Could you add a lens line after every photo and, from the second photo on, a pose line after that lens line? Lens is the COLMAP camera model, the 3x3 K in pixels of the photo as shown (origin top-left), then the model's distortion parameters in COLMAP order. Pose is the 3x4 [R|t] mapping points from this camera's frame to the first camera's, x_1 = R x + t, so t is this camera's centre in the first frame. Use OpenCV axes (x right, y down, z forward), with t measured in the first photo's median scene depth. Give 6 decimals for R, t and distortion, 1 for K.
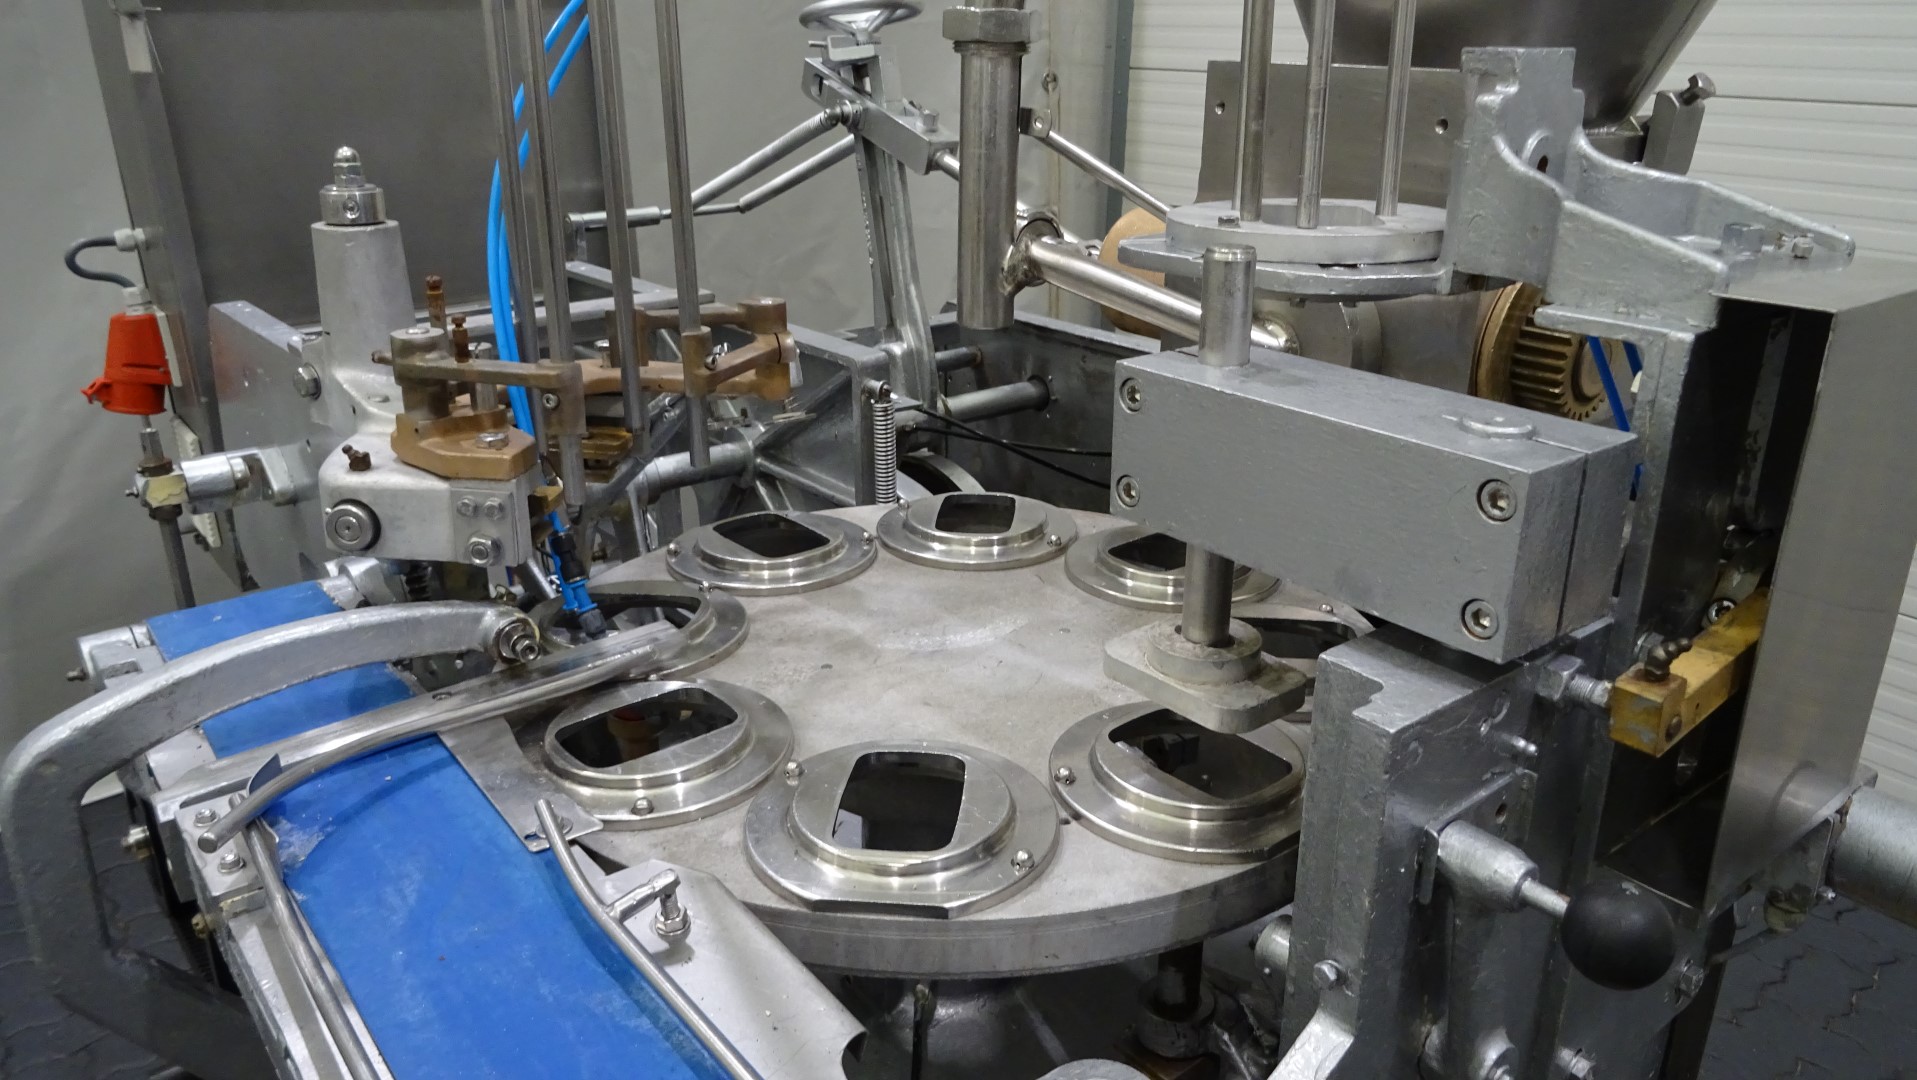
lens RADIAL K [[1373.8, 0, 964.4], [0, 1373.8, 535.4], [0, 0, 1]] dist [-0.012381, -0.005548]
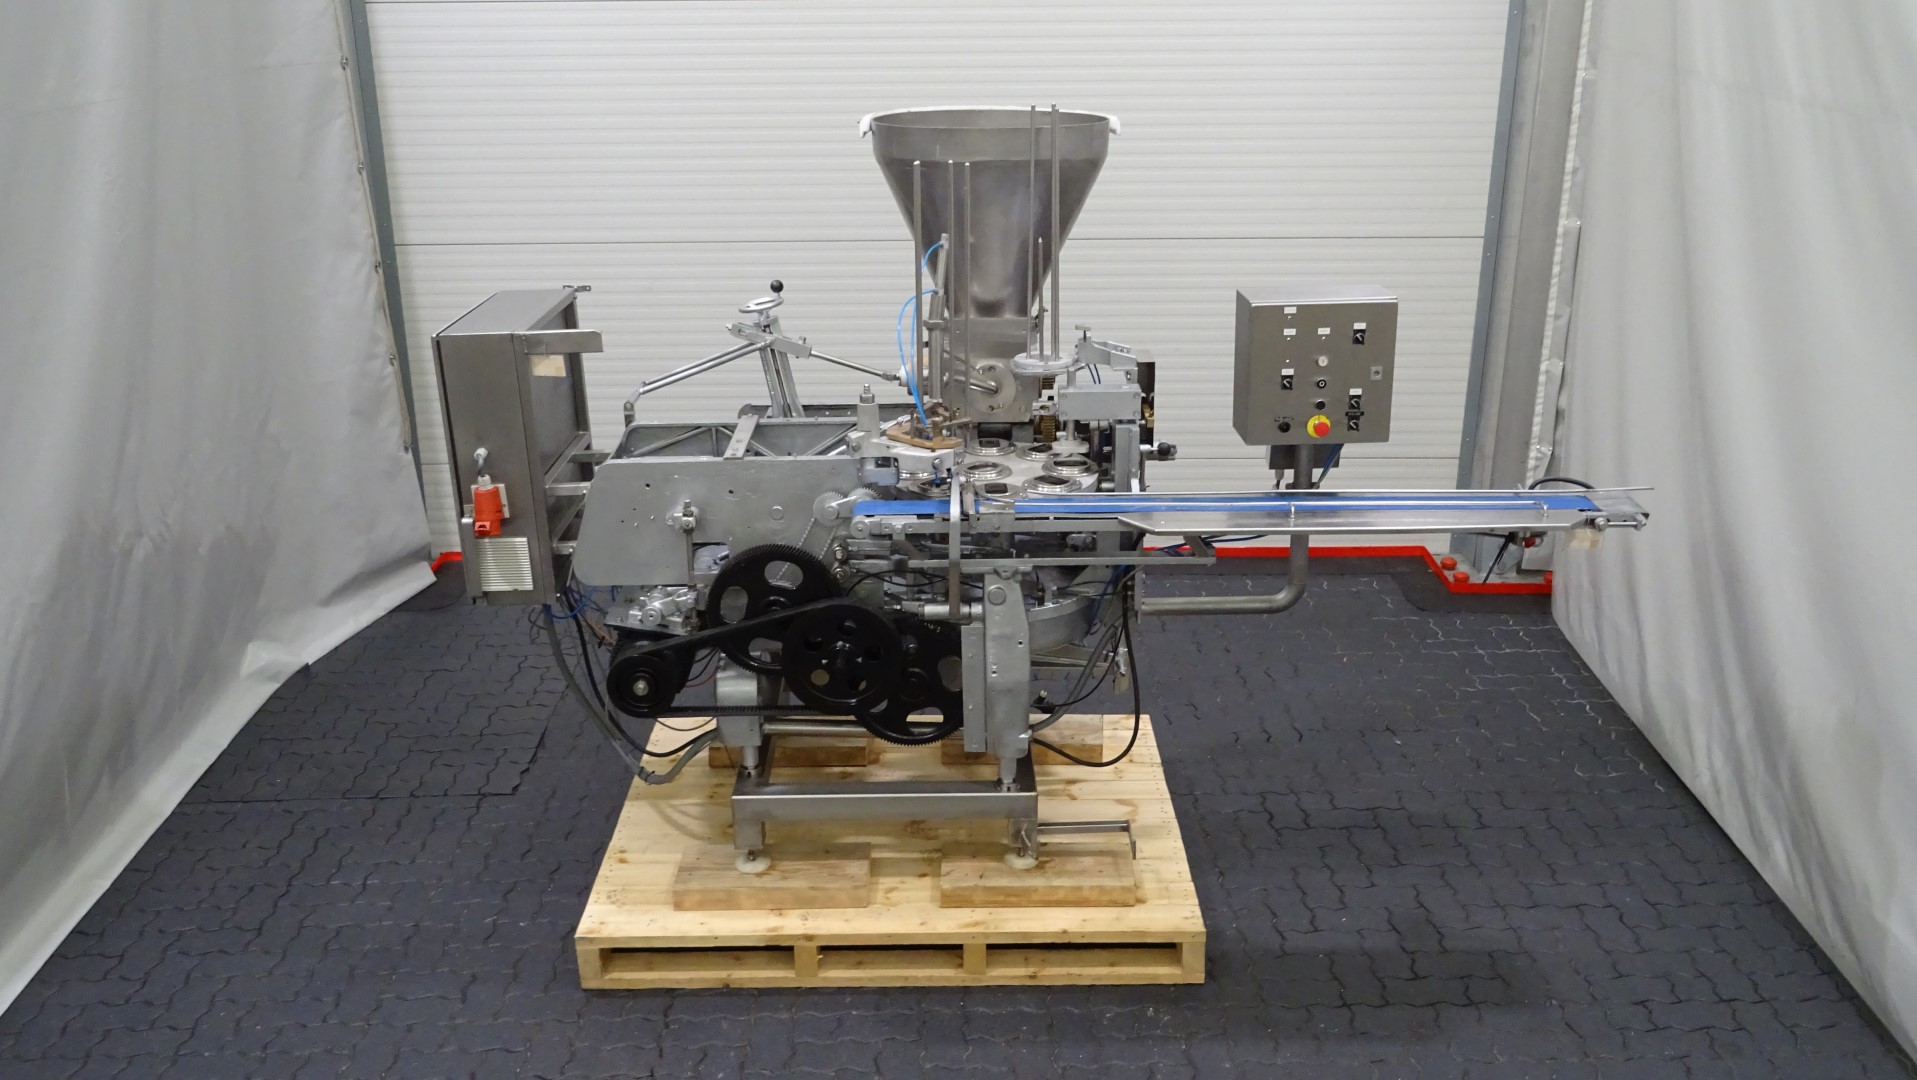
lens RADIAL K [[1373.8, 0, 963.5], [0, 1373.8, 539.5], [0, 0, 1]] dist [-0.012381, -0.005548]
pose [[0.630646, -0.278229, 0.724482, -3.741206], [0.287647, 0.950835, 0.114767, -0.264260], [-0.720795, 0.136017, 0.679672, -2.101029]]
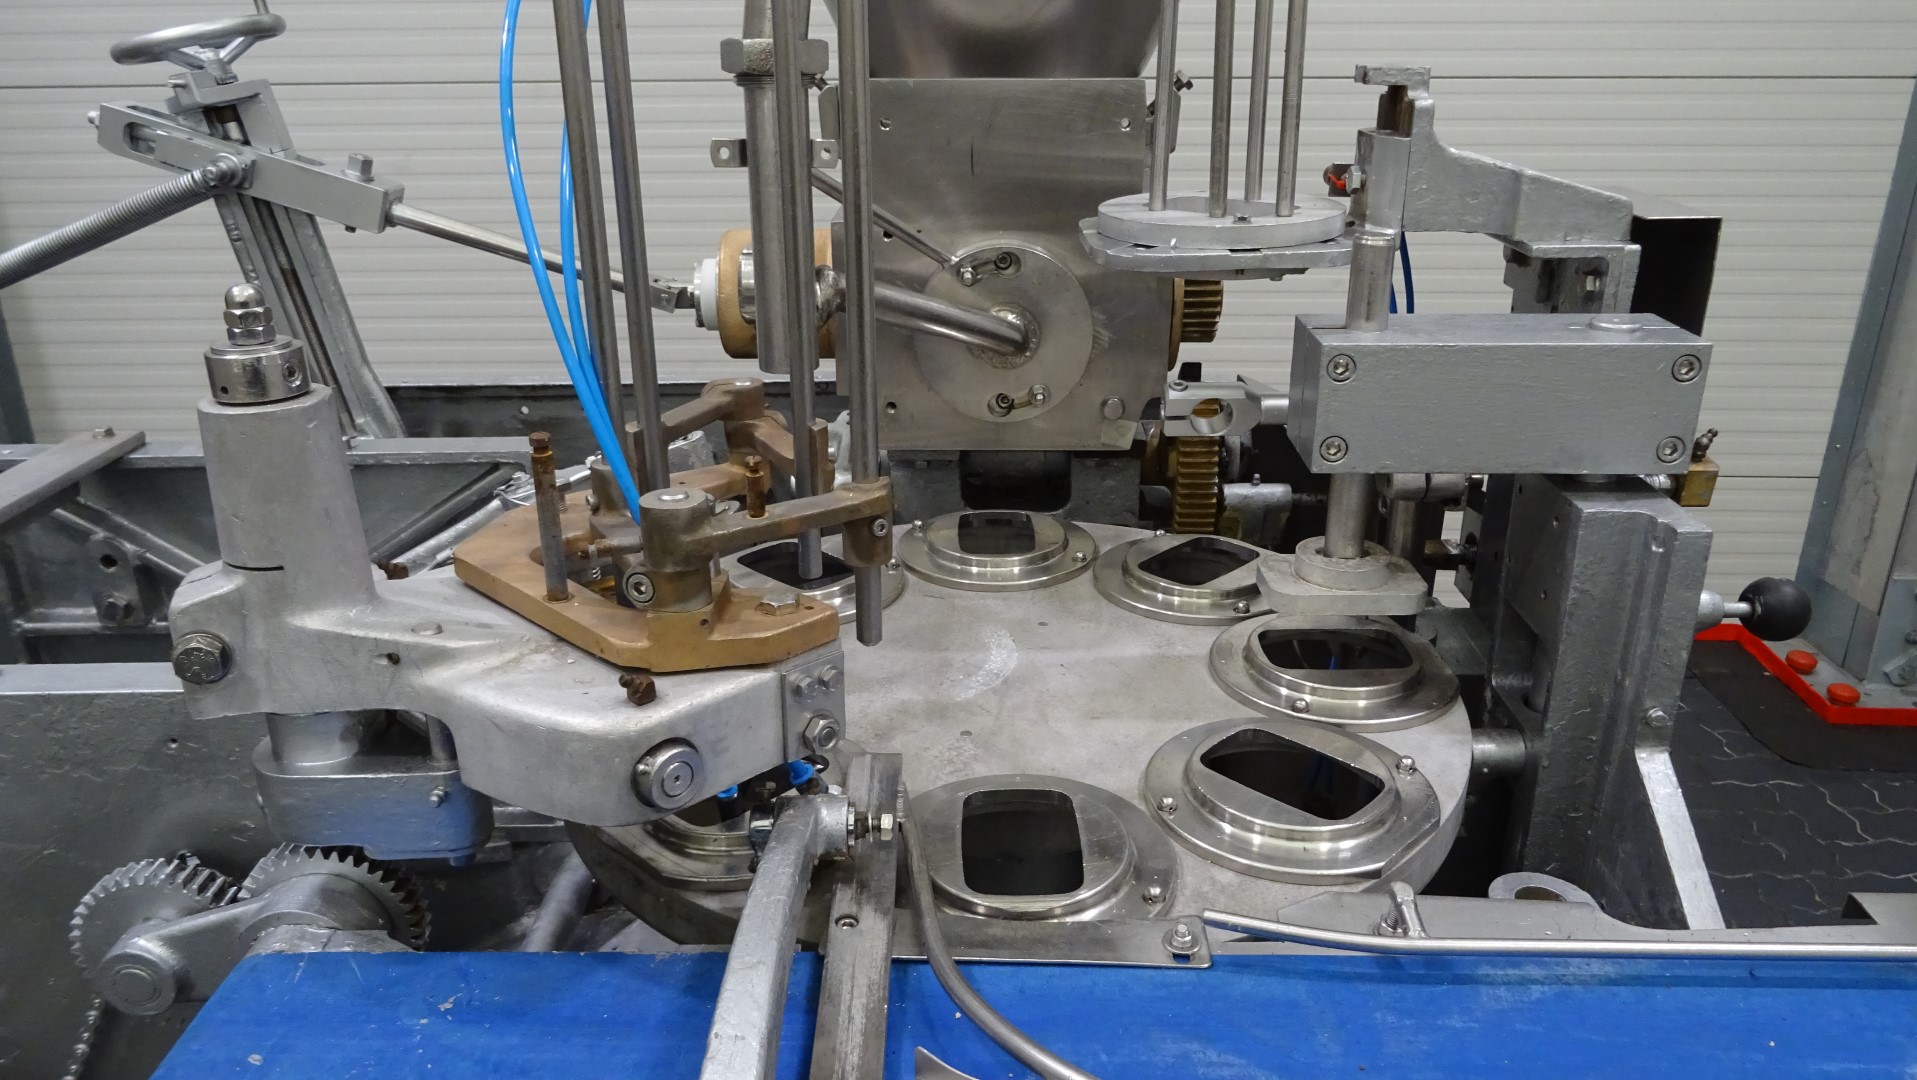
lens RADIAL K [[1373.8, 0, 966.3], [0, 1373.8, 542.1], [0, 0, 1]] dist [-0.012381, -0.005548]
pose [[0.639464, -0.291151, 0.711559, -0.832337], [0.281924, 0.949850, 0.135294, -0.180214], [-0.715265, 0.114090, 0.689477, 0.365410]]
